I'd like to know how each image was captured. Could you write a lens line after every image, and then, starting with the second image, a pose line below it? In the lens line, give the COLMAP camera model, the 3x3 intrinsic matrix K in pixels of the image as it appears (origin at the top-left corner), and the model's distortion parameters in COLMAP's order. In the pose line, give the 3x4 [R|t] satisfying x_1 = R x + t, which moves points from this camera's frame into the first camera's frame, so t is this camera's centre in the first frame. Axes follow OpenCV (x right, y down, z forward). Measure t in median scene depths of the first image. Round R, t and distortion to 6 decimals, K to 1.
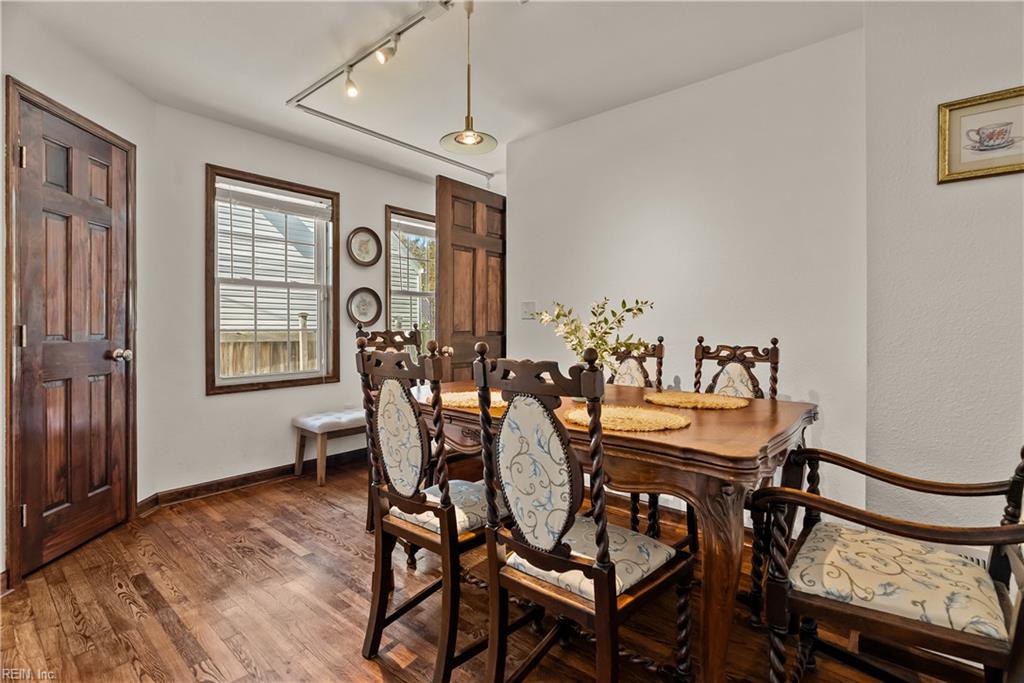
lens RADIAL K [[465.3, 0, 512.0], [0, 465.3, 334.3], [0, 0, 1]] dist [-0.008207, 0.002214]
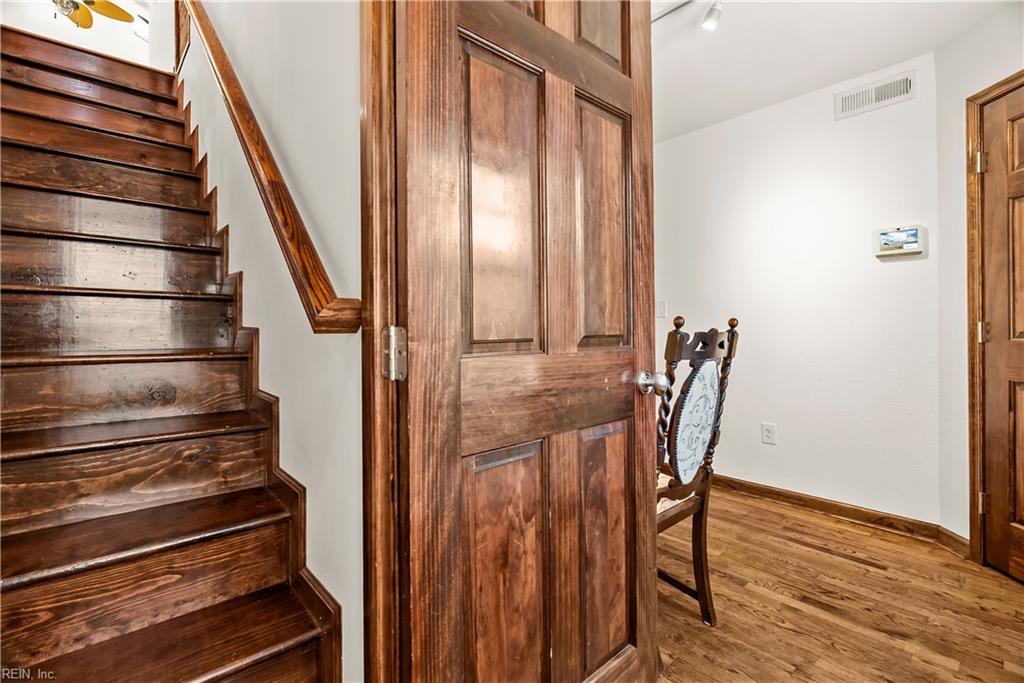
lens RADIAL K [[465.3, 0, 513.5], [0, 465.3, 334.9], [0, 0, 1]] dist [-0.008207, 0.002214]
pose [[-0.988524, 0.002215, 0.151048, -0.140054], [0.004127, 0.999915, 0.012347, -0.005640], [-0.151008, 0.012829, -0.988449, 1.884109]]
